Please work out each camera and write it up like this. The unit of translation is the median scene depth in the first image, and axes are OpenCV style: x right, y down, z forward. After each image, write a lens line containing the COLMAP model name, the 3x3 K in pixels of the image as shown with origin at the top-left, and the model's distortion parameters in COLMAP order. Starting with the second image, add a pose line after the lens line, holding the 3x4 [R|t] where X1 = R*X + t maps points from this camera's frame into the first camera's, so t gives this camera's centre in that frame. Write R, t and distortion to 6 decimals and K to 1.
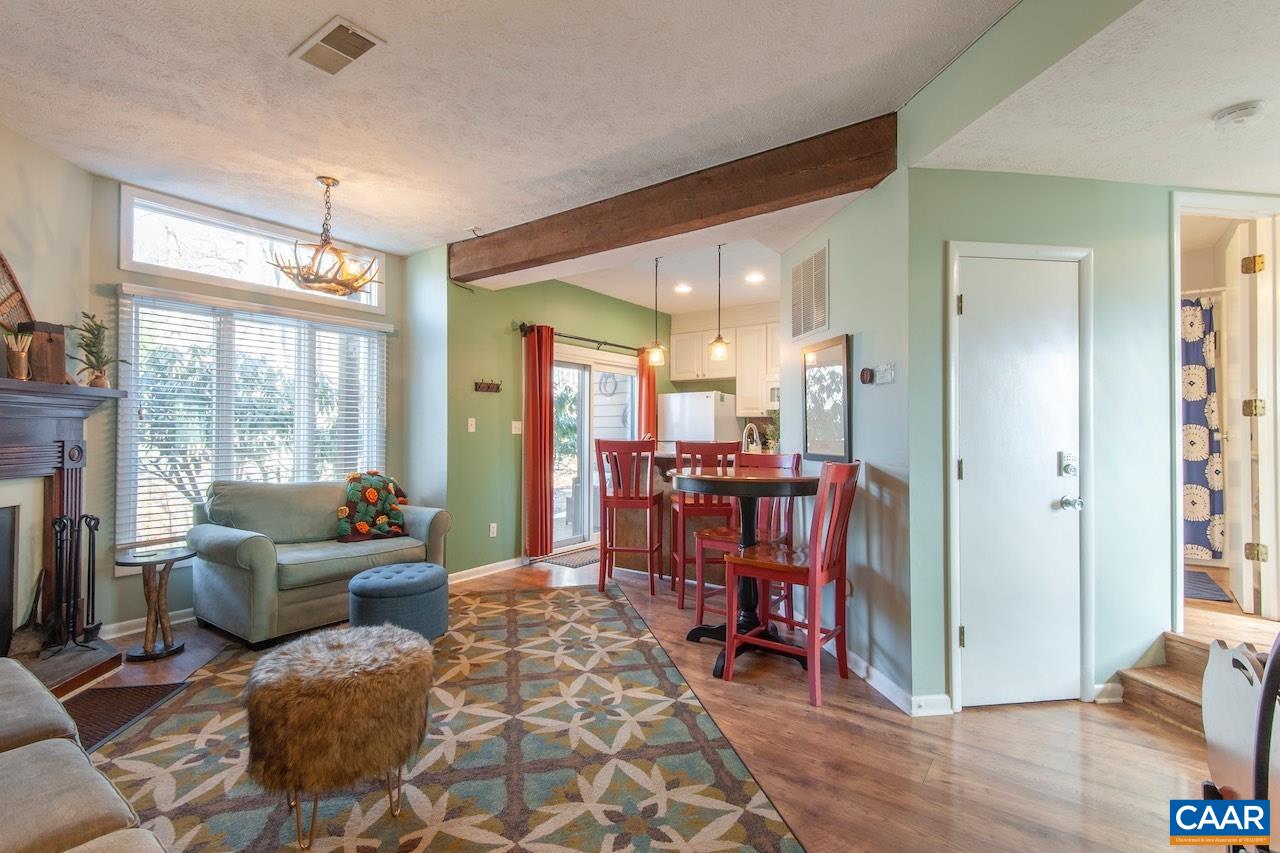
lens RADIAL K [[581.7, 0, 633.8], [0, 581.7, 421.0], [0, 0, 1]] dist [0.031316, -0.014726]
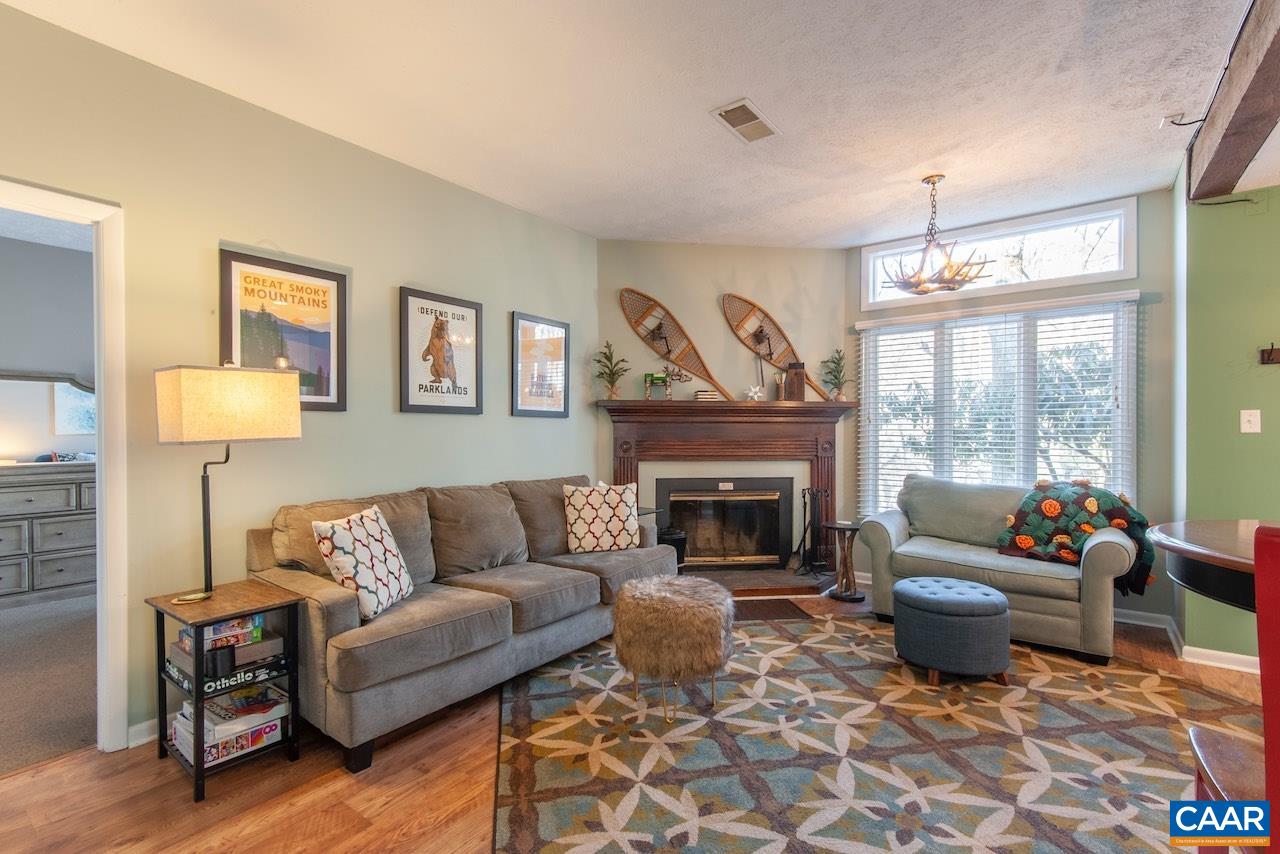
lens RADIAL K [[581.7, 0, 638.8], [0, 581.7, 434.1], [0, 0, 1]] dist [0.031316, -0.014726]
pose [[-0.006129, 0.002997, -0.999977, 0.519120], [0.017636, 0.999840, 0.002889, 0.011001], [0.999826, -0.017618, -0.006181, 0.545466]]
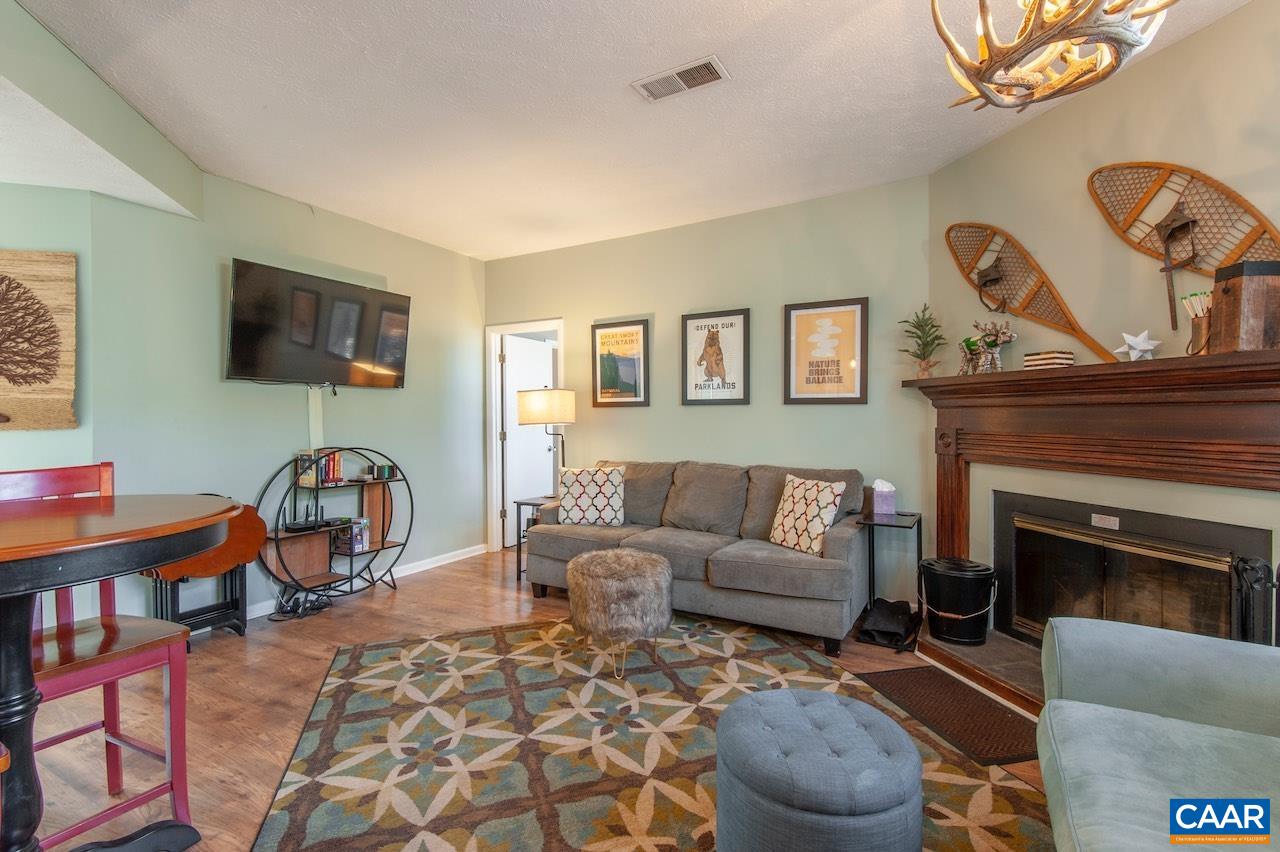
lens RADIAL K [[581.7, 0, 632.3], [0, 581.7, 420.9], [0, 0, 1]] dist [0.031316, -0.014726]
pose [[-0.994459, -0.000593, -0.105124, -0.210020], [0.000592, 0.999937, -0.011242, 0.020993], [0.105124, -0.011242, -0.994396, 1.483849]]
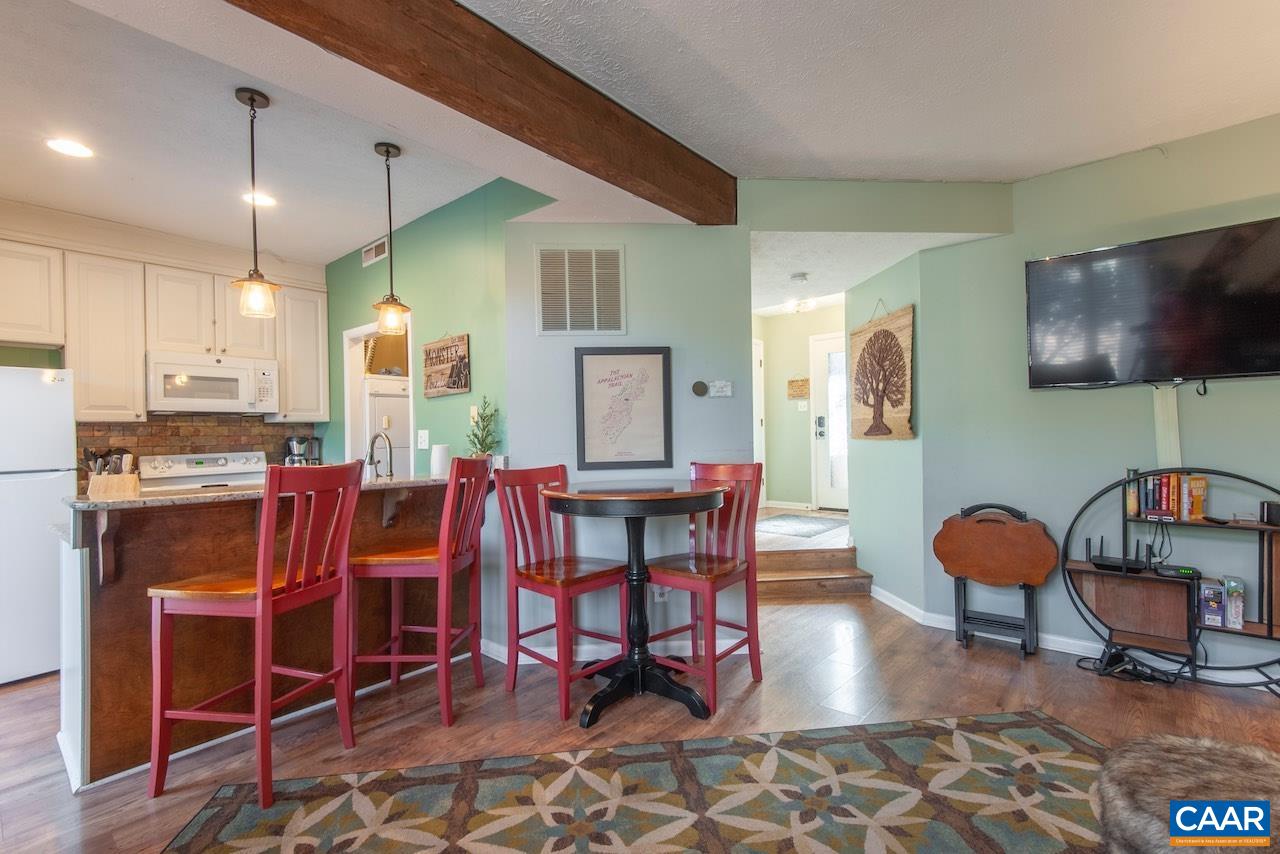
lens RADIAL K [[581.7, 0, 640.0], [0, 581.7, 433.1], [0, 0, 1]] dist [0.031316, -0.014726]
pose [[0.070339, -0.001218, 0.997522, -0.668038], [0.000733, 0.999999, 0.001169, 0.007750], [-0.997523, 0.000649, 0.070340, 0.936102]]
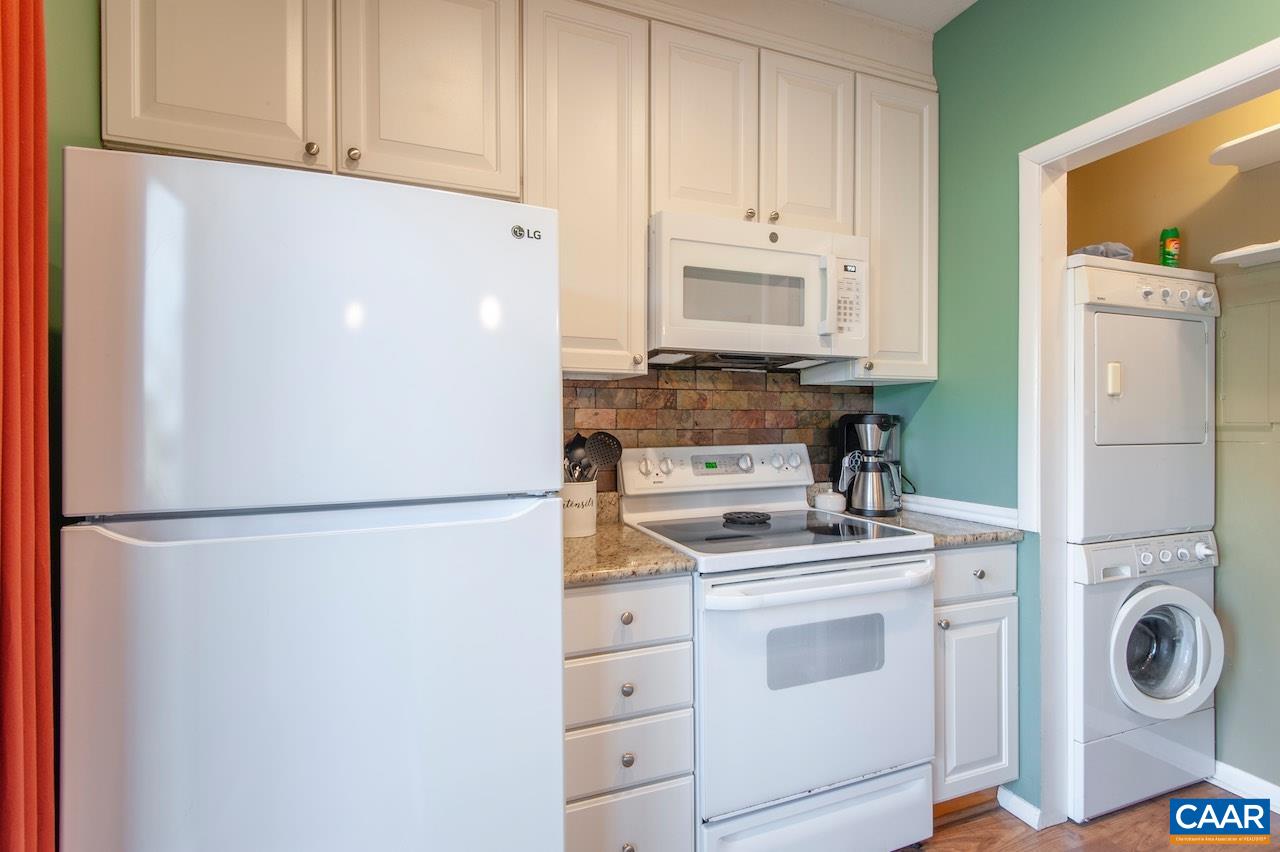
lens RADIAL K [[581.7, 0, 633.8], [0, 581.7, 423.5], [0, 0, 1]] dist [0.031316, -0.014726]
pose [[0.542057, -0.003730, 0.840333, -0.010140], [-0.010313, 0.999885, 0.011091, 0.023907], [-0.840278, -0.014679, 0.541957, 1.728398]]
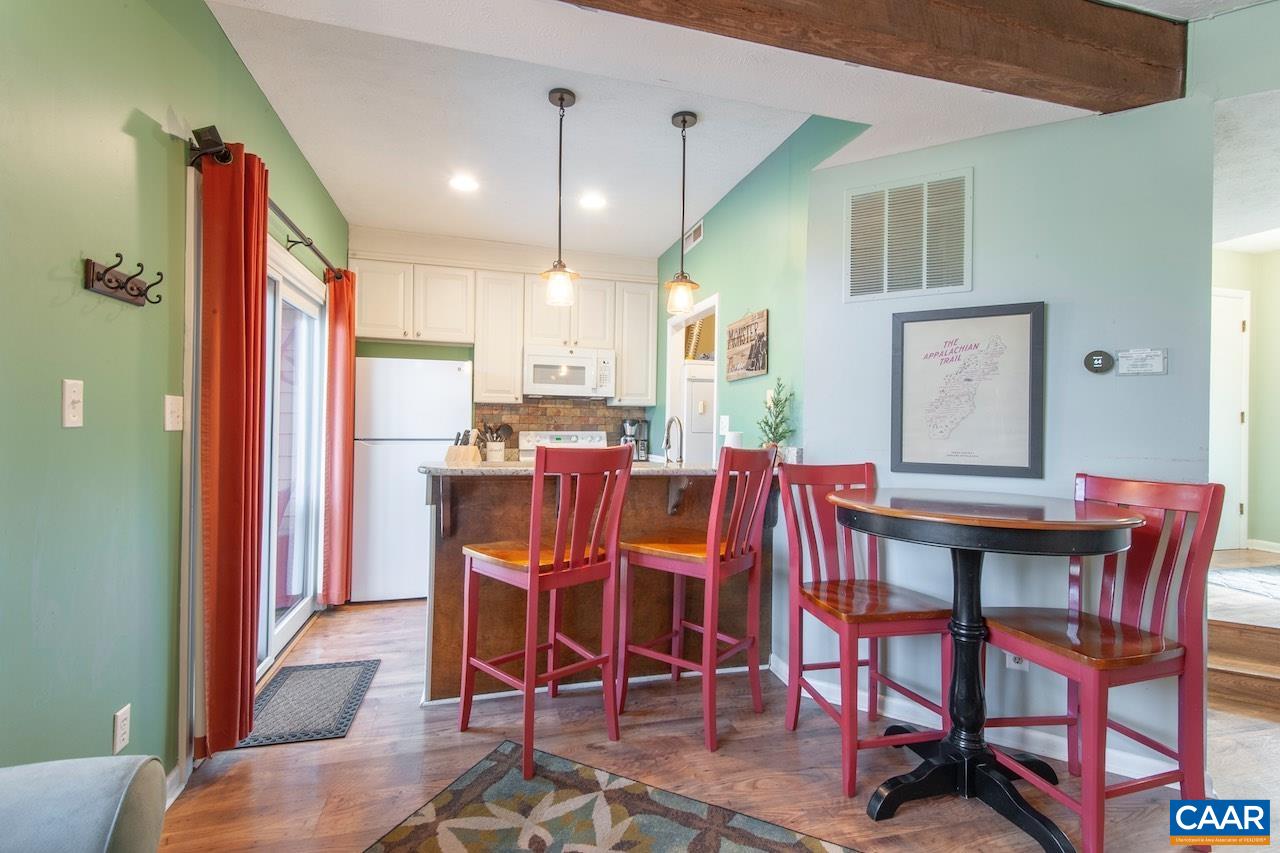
lens RADIAL K [[581.7, 0, 637.5], [0, 581.7, 421.2], [0, 0, 1]] dist [0.031316, -0.014726]
pose [[0.618695, 0.009201, 0.785578, -0.504810], [-0.027803, 0.999561, 0.010189, 0.006947], [-0.785139, -0.028145, 0.618679, 0.897780]]
